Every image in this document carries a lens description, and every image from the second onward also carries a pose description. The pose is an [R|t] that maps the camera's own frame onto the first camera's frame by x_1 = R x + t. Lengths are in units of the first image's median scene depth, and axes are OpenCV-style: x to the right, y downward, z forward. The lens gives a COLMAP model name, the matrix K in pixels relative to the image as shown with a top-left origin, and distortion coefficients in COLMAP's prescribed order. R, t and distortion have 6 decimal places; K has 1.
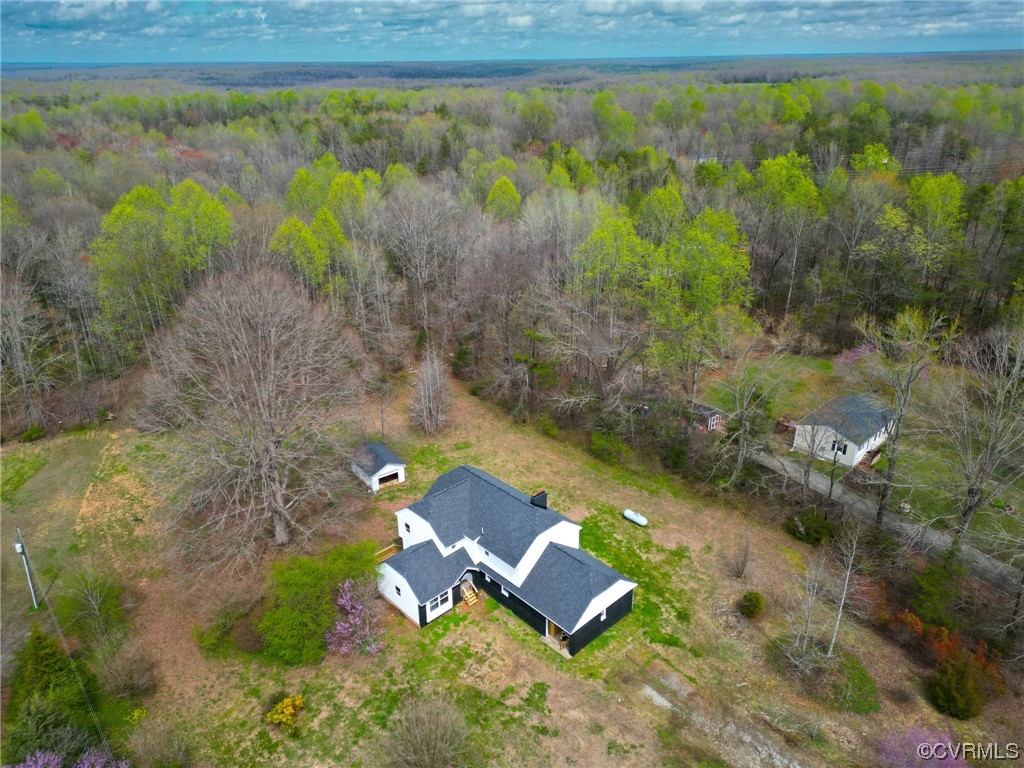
lens RADIAL K [[688.3, 0, 512.0], [0, 688.3, 384.0], [0, 0, 1]] dist [0.090031, -0.100316]
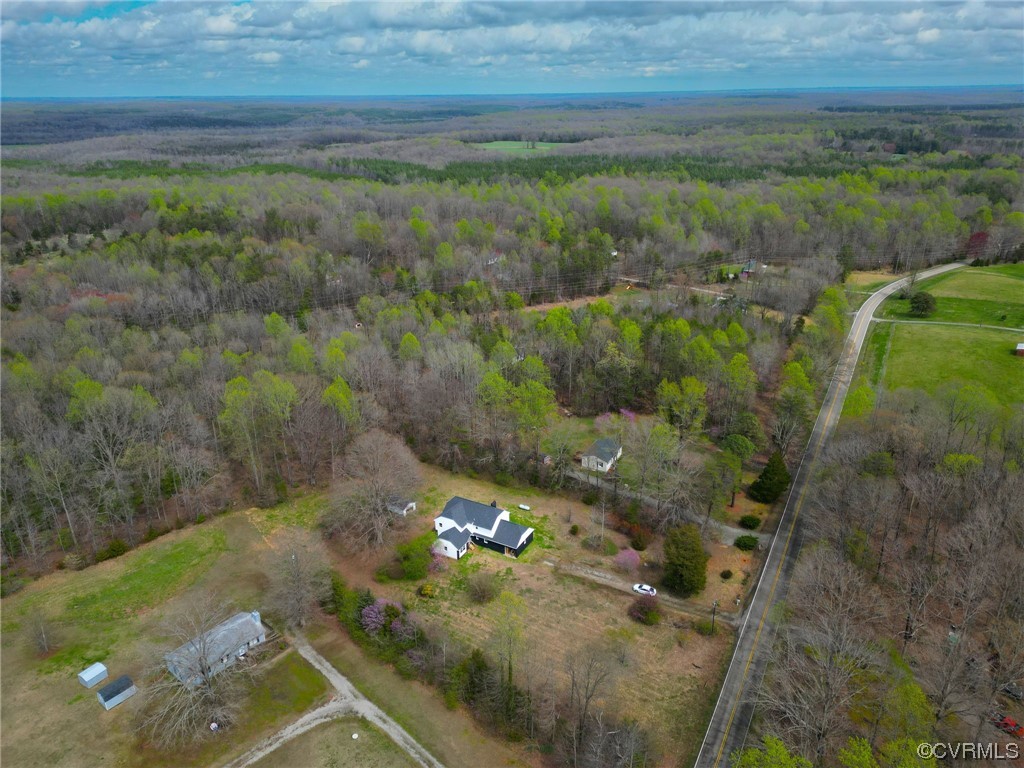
lens RADIAL K [[688.3, 0, 512.0], [0, 688.3, 384.0], [0, 0, 1]] dist [0.090031, -0.100316]
pose [[0.951038, -0.109279, 0.289109, -0.568067], [0.121517, 0.992283, -0.024670, -0.195818], [-0.284182, 0.058594, 0.956978, -1.445735]]
